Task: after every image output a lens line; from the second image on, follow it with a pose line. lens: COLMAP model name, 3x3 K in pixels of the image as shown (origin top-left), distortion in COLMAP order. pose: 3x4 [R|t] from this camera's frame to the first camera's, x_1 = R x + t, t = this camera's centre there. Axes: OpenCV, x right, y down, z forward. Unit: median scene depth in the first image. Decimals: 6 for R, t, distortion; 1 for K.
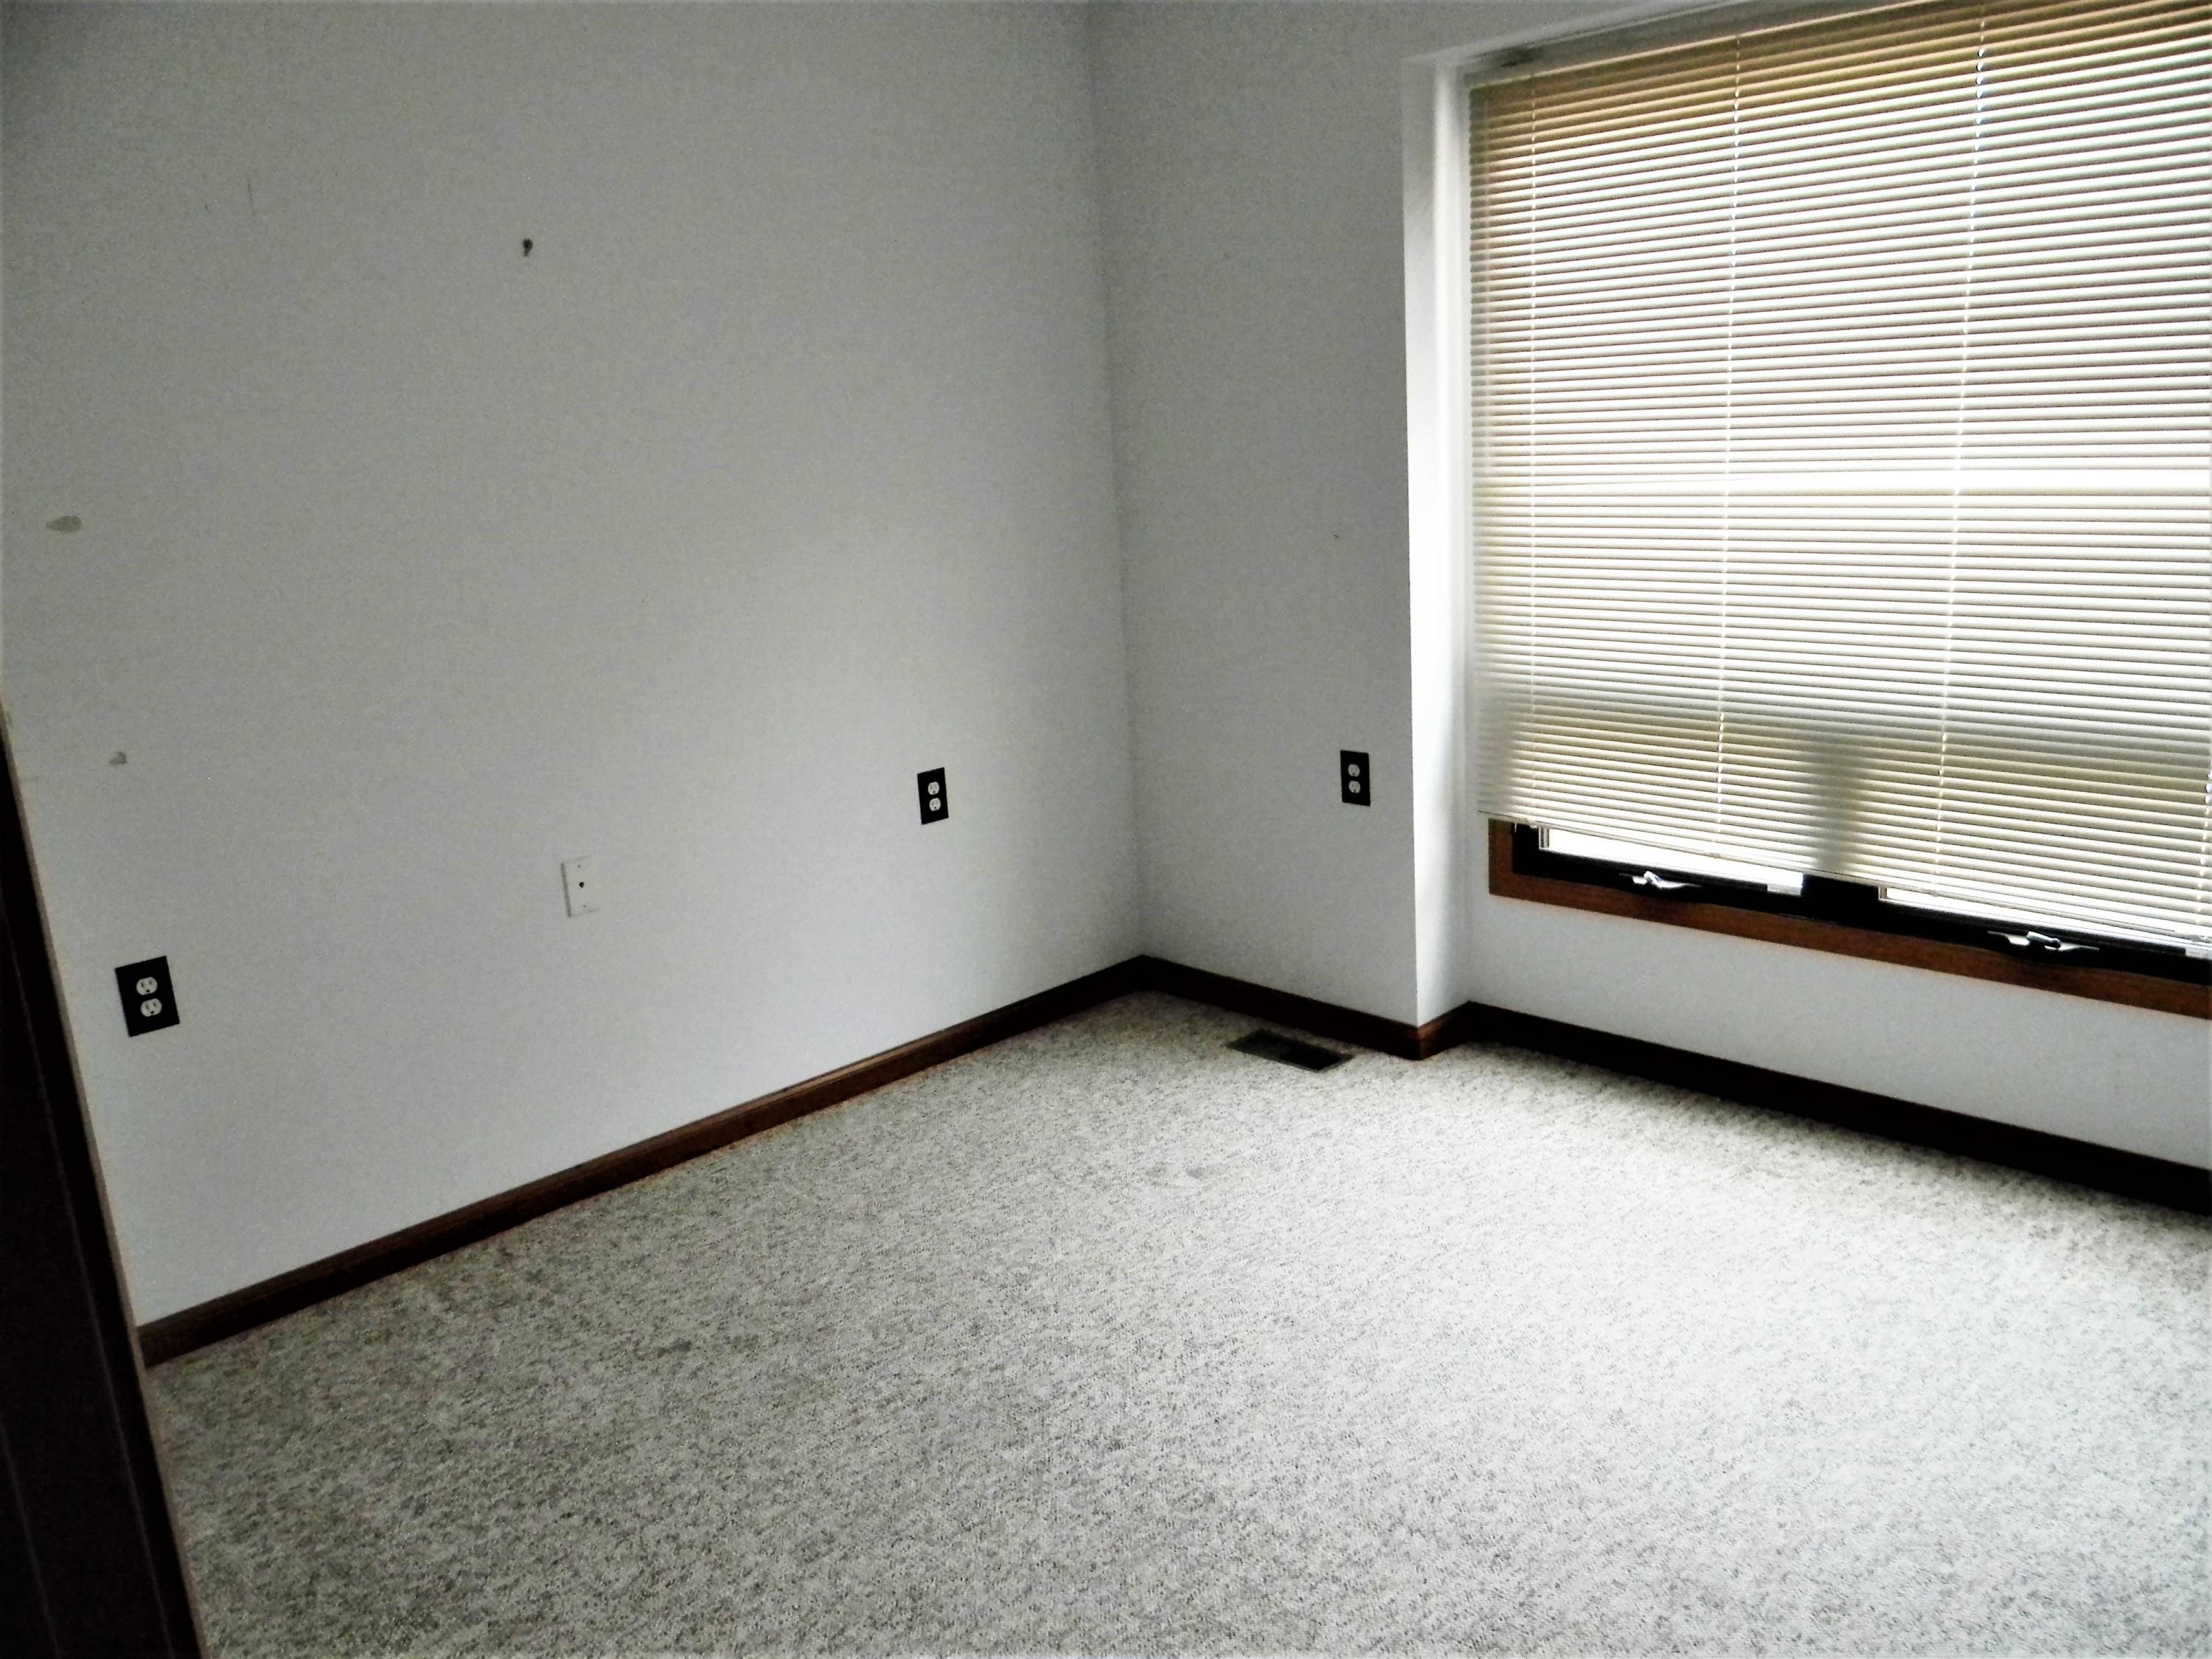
lens RADIAL K [[1759.2, 0, 1090.7], [0, 1759.2, 826.1], [0, 0, 1]] dist [0.007434, -0.022407]
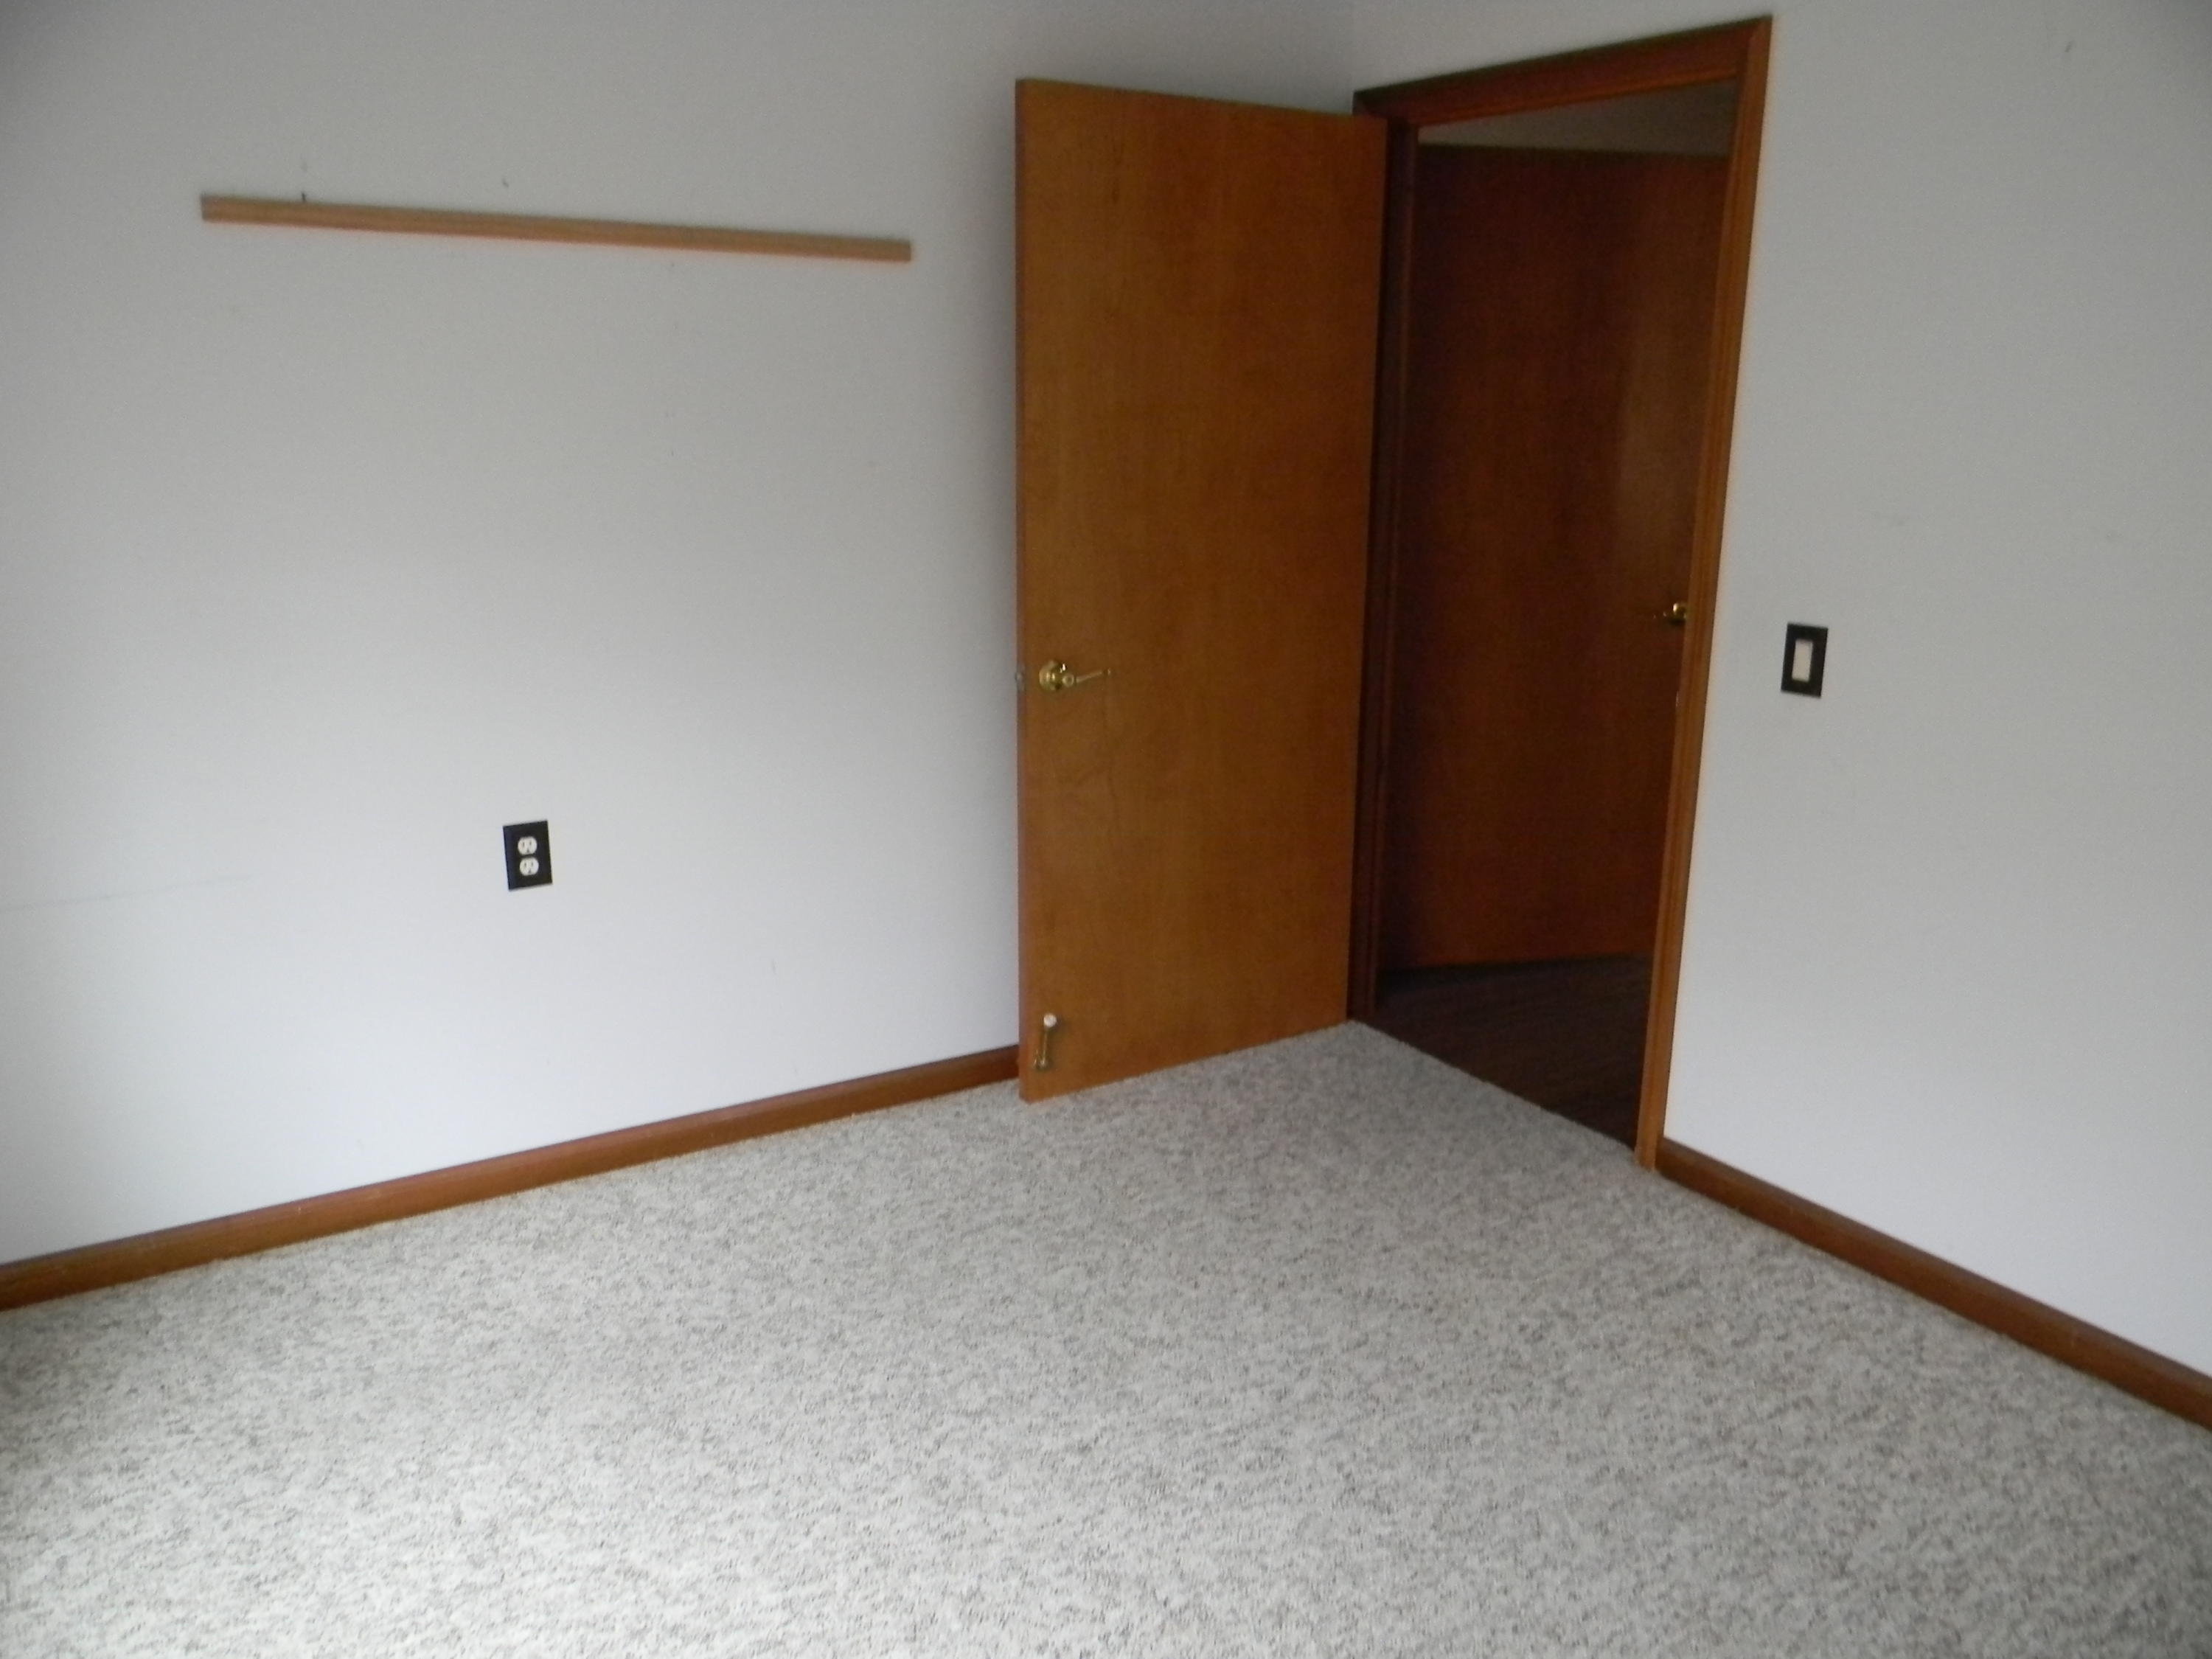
lens RADIAL K [[1759.2, 0, 1090.7], [0, 1759.2, 826.1], [0, 0, 1]] dist [0.007434, -0.022407]
pose [[-0.978737, 0.003350, 0.205091, 0.029170], [0.099138, 0.883052, 0.458683, -0.400597], [-0.179569, 0.469263, -0.864608, 1.653302]]
